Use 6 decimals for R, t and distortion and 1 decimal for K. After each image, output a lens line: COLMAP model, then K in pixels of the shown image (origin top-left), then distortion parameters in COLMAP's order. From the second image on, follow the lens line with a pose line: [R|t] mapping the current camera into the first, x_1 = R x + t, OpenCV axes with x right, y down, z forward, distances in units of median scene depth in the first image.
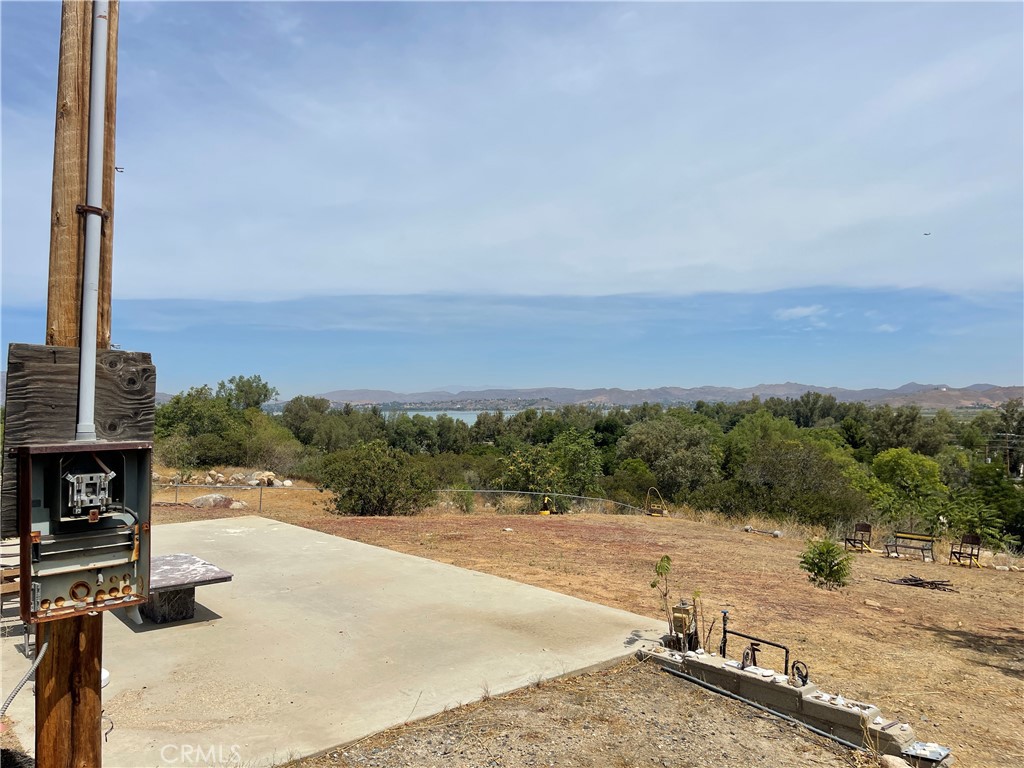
lens RADIAL K [[772.2, 0, 506.9], [0, 772.2, 383.6], [0, 0, 1]] dist [0.086660, -0.109674]
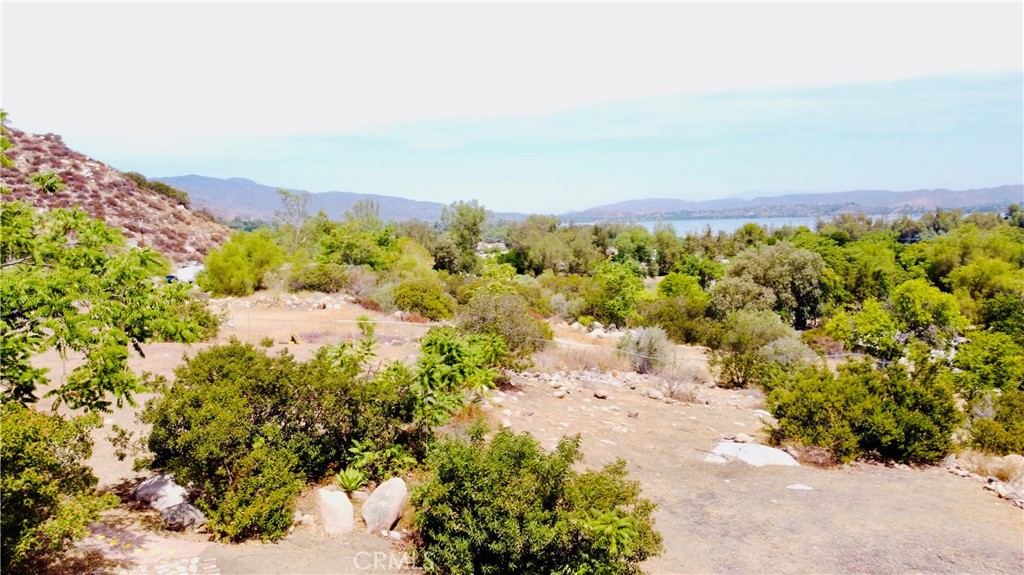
lens RADIAL K [[774.4, 0, 510.4], [0, 774.4, 319.2], [0, 0, 1]] dist [0.000734, -0.003556]
pose [[0.933651, 0.025629, -0.357265, 0.237985], [0.032457, 0.987279, 0.155647, -0.022696], [0.356710, -0.156916, 0.920943, -0.047070]]
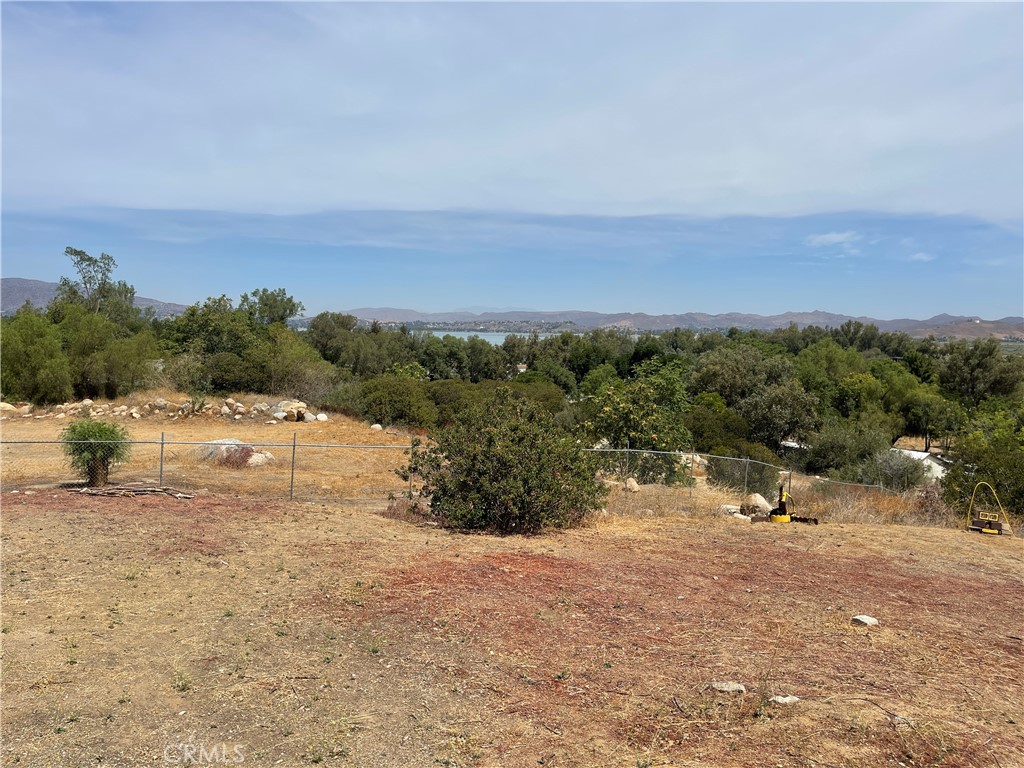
lens RADIAL K [[771.7, 0, 512.0], [0, 771.7, 384.0], [0, 0, 1]] dist [0.088517, -0.109286]
pose [[0.999413, 0.027088, -0.020972, -0.036003], [-0.024828, 0.994535, 0.101404, 0.003377], [0.023605, -0.100824, 0.994624, 0.108268]]
